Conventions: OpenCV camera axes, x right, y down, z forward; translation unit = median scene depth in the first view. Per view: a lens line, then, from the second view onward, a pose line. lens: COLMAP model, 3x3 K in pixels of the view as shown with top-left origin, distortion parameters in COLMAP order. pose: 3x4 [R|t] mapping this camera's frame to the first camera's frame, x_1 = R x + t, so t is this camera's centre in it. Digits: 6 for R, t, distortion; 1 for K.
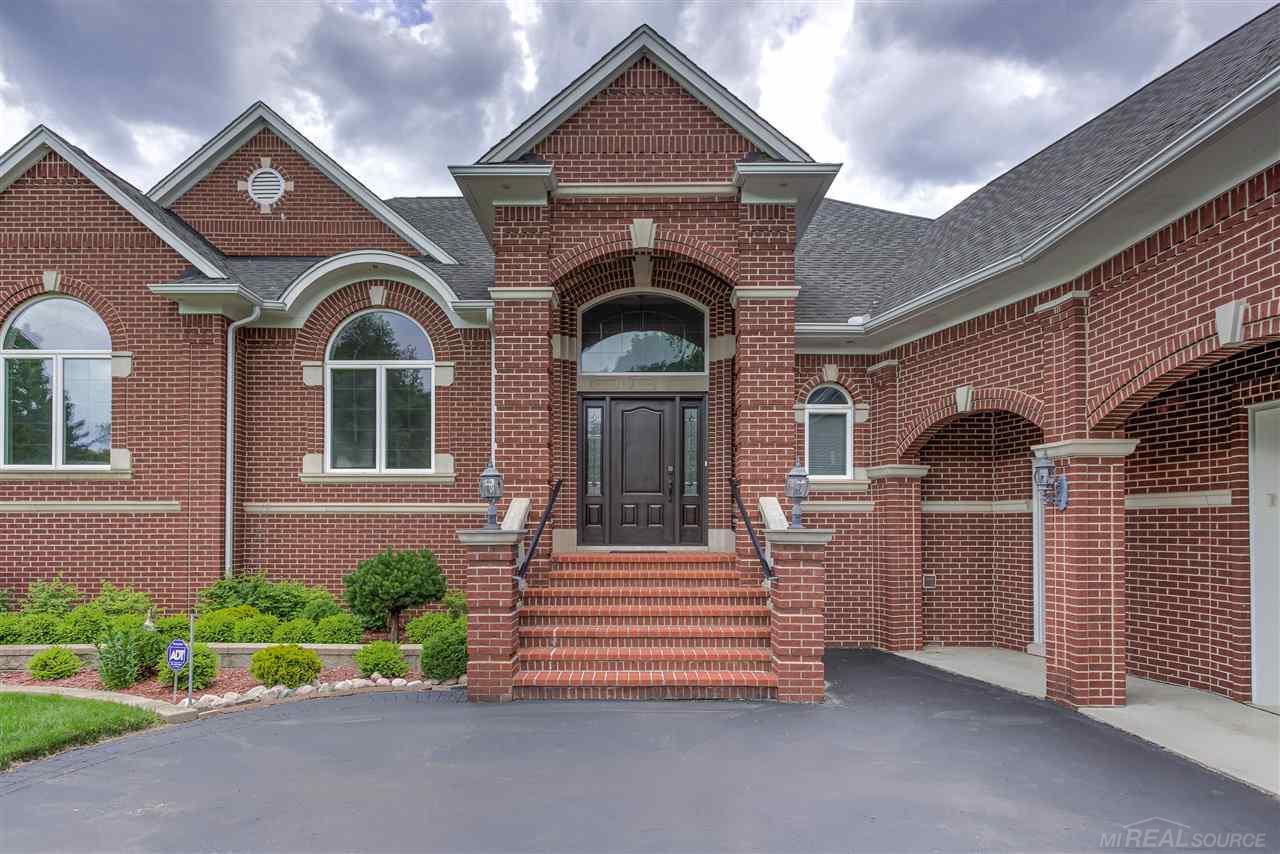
lens RADIAL K [[749.9, 0, 628.4], [0, 749.9, 518.2], [0, 0, 1]] dist [-0.000584, 0.000725]
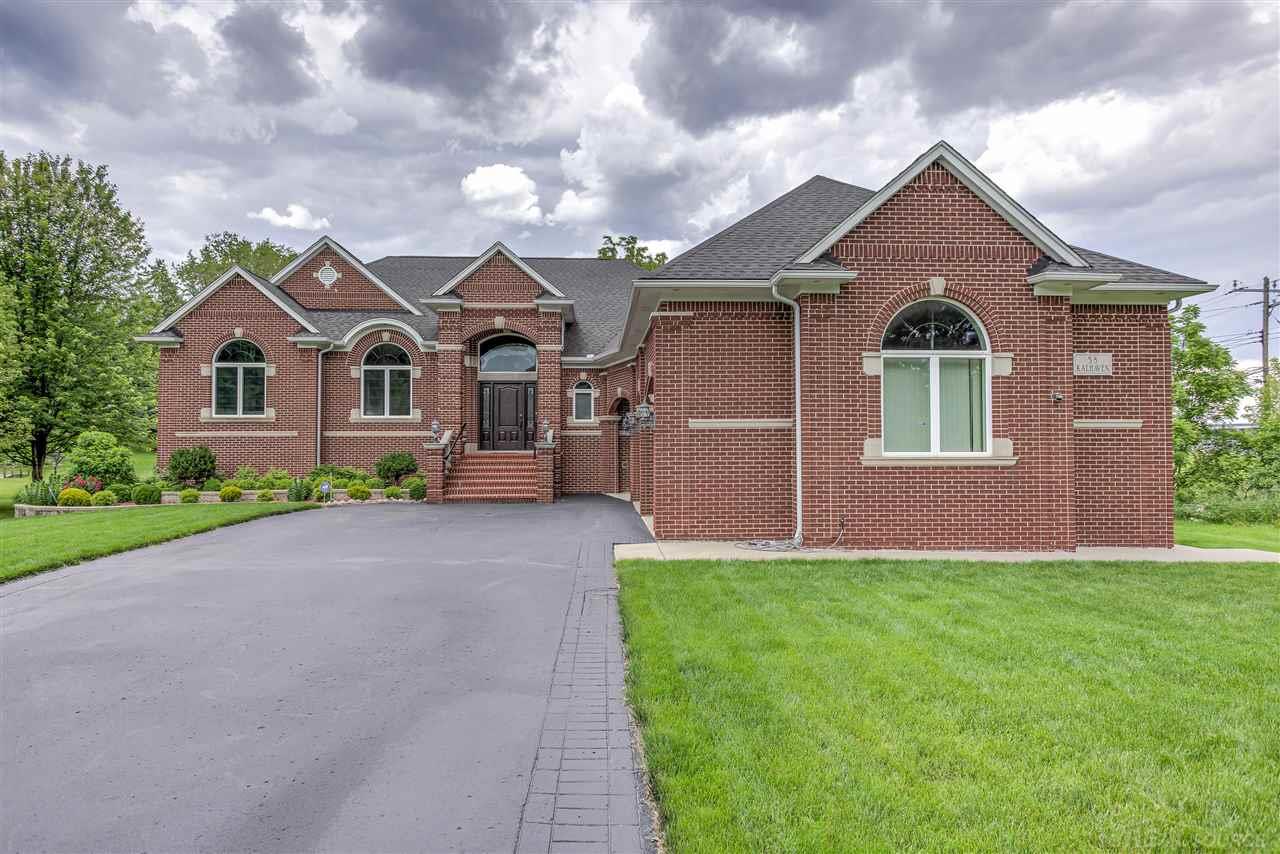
lens RADIAL K [[749.9, 0, 633.5], [0, 749.9, 417.4], [0, 0, 1]] dist [-0.000584, 0.000725]
pose [[0.998582, -0.002074, 0.053191, 0.296803], [0.003222, 0.999763, -0.021509, -0.013034], [-0.053134, 0.021650, 0.998353, -1.336859]]
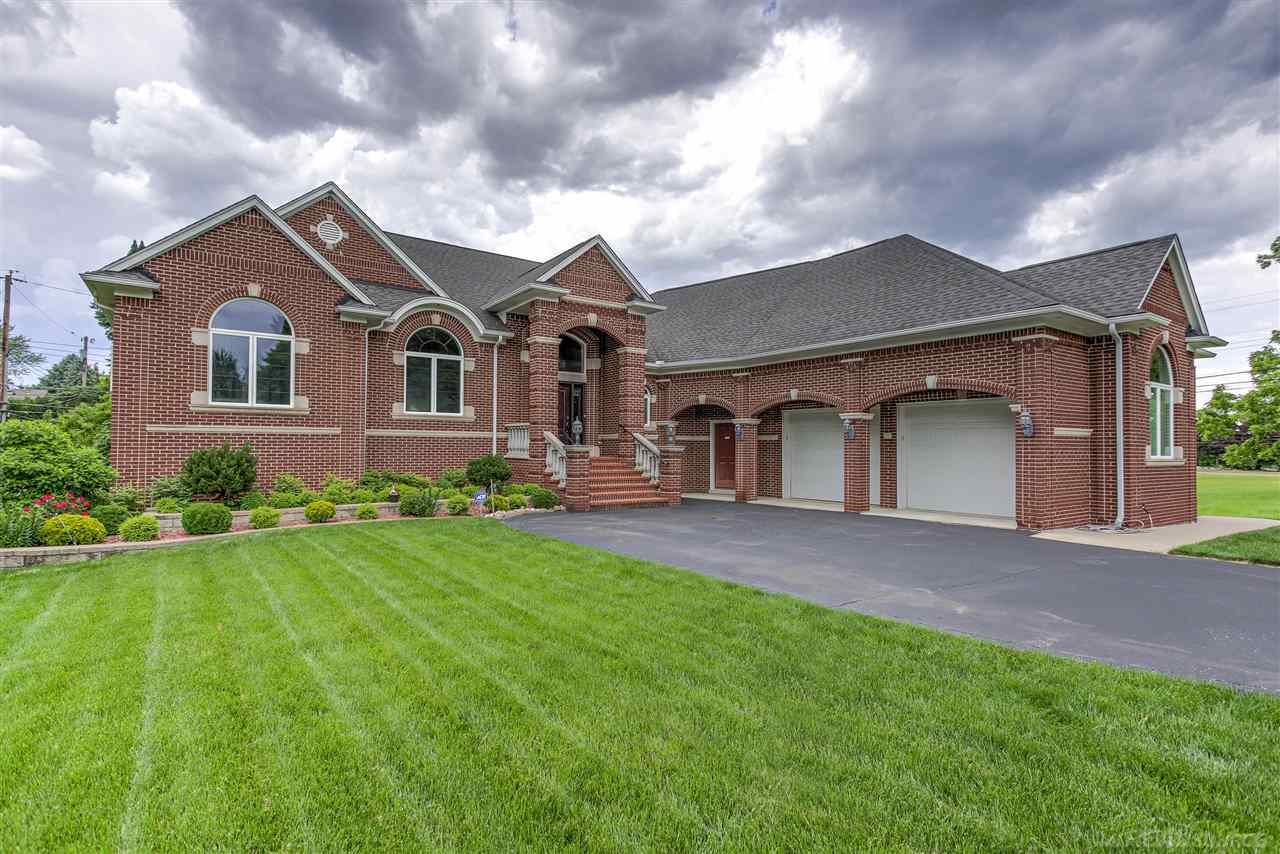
lens RADIAL K [[621.7, 0, 627.0], [0, 621.7, 436.5], [0, 0, 1]] dist [0.010336, 0.002578]
pose [[0.809285, 0.015018, 0.587224, -0.937888], [-0.011793, 0.999887, -0.009320, 0.002742], [-0.587298, 0.000618, 0.809371, -0.581918]]
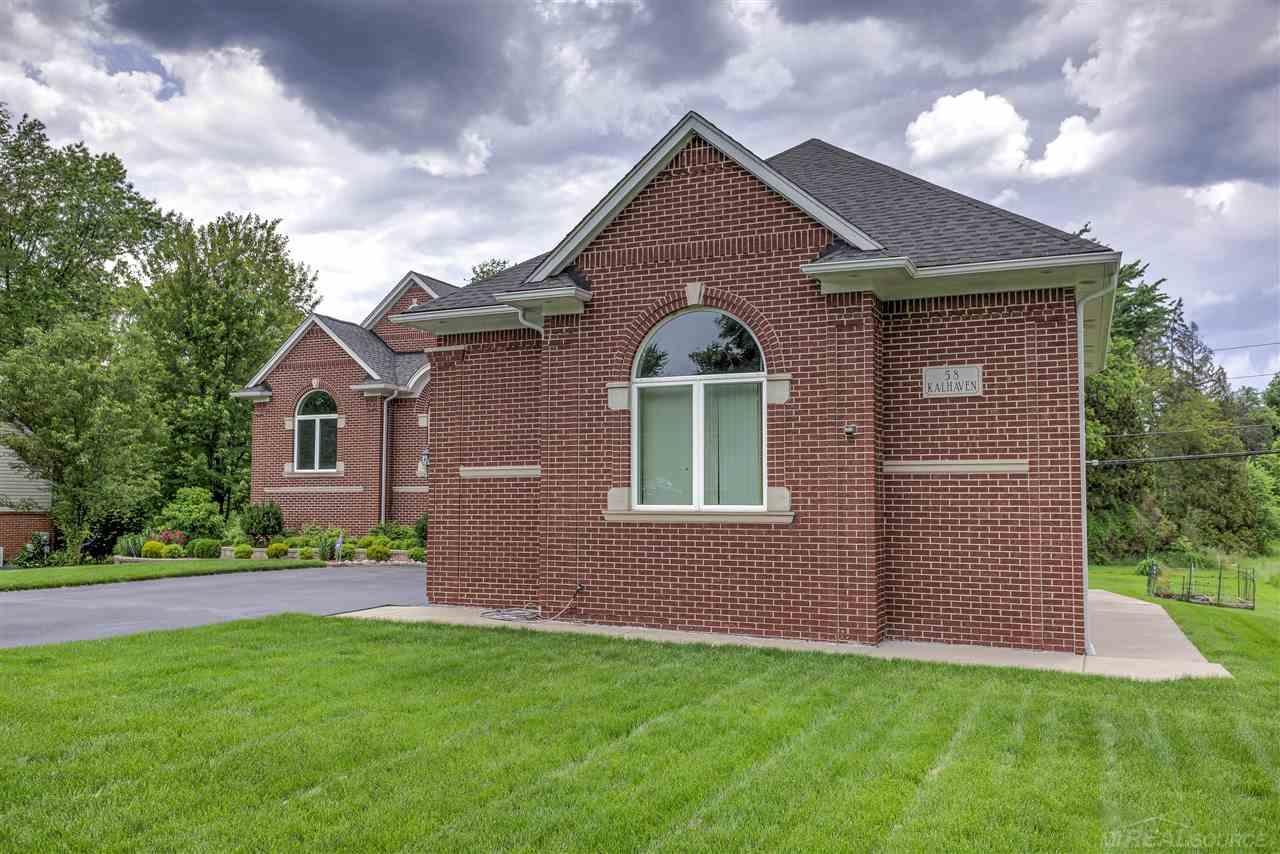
lens RADIAL K [[1049.6, 0, 639.5], [0, 1049.6, 430.8], [0, 0, 1]] dist [0.003767, -0.014432]
pose [[0.914175, -0.028254, -0.404333, 1.324348], [0.003294, 0.998052, -0.062296, 0.007236], [0.405306, 0.055617, 0.912488, -1.394680]]
